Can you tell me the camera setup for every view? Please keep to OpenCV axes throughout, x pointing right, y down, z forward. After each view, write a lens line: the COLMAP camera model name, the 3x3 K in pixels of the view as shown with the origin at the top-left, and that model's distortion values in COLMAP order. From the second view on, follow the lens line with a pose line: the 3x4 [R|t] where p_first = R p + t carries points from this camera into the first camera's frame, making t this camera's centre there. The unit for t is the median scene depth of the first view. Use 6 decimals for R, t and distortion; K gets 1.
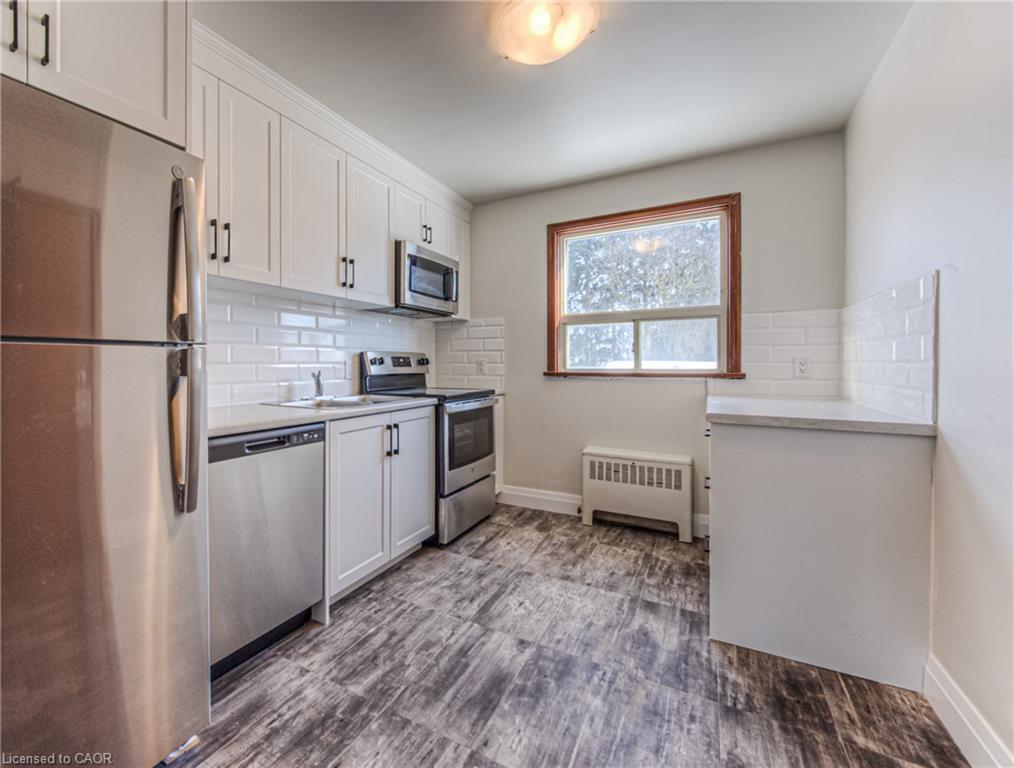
lens RADIAL K [[470.7, 0, 418.6], [0, 470.7, 363.4], [0, 0, 1]] dist [0.029941, -0.001710]
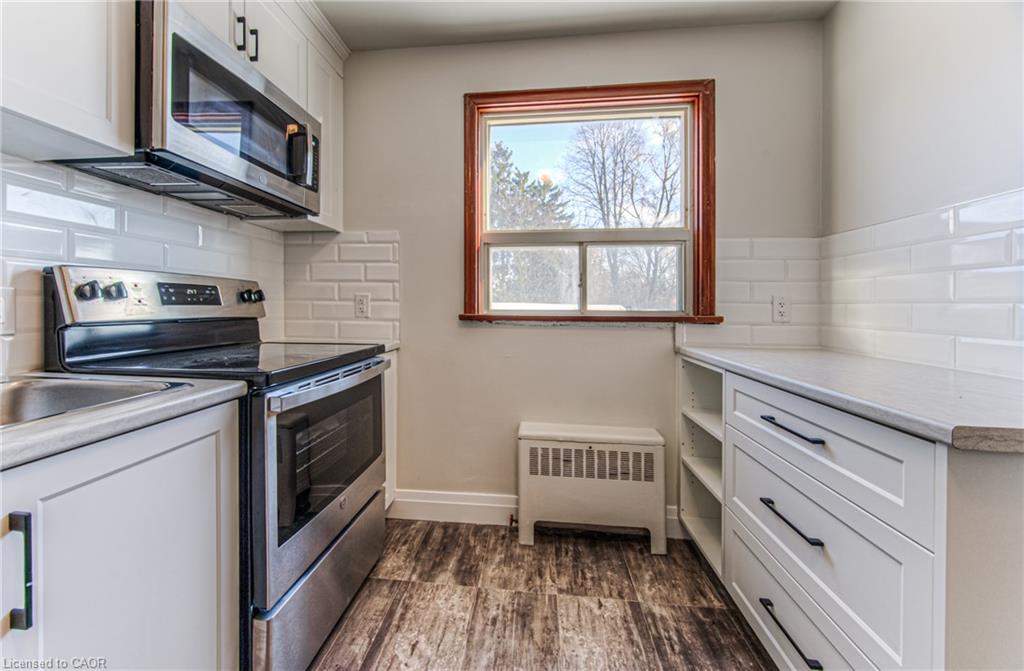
lens RADIAL K [[396.9, 0, 494.5], [0, 396.9, 312.3], [0, 0, 1]] dist [-0.000830, 0.000069]
pose [[0.902628, -0.000424, 0.430421, 0.082019], [-0.007594, 0.999828, 0.016909, 0.006250], [-0.430355, -0.018531, 0.902470, 0.562099]]
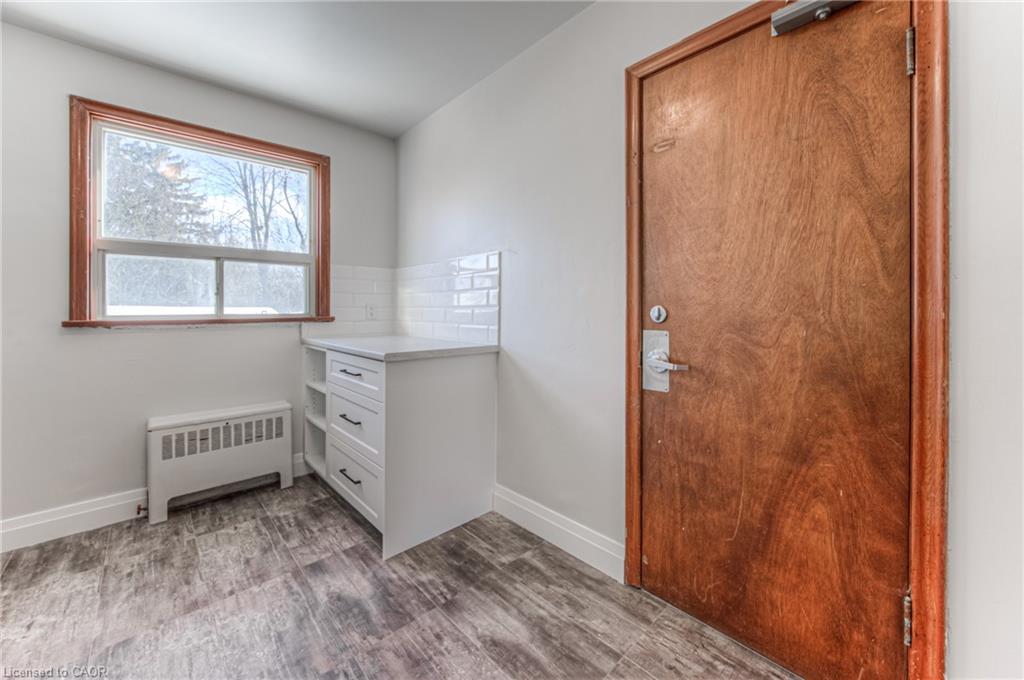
lens RADIAL K [[403.0, 0, 535.7], [0, 403.0, 302.3], [0, 0, 1]] dist [-0.004465, 0.000043]
pose [[0.238764, 0.014812, 0.970965, -0.131628], [-0.000412, 0.999885, -0.015152, 0.001115], [-0.971077, 0.003218, 0.238743, 0.288147]]
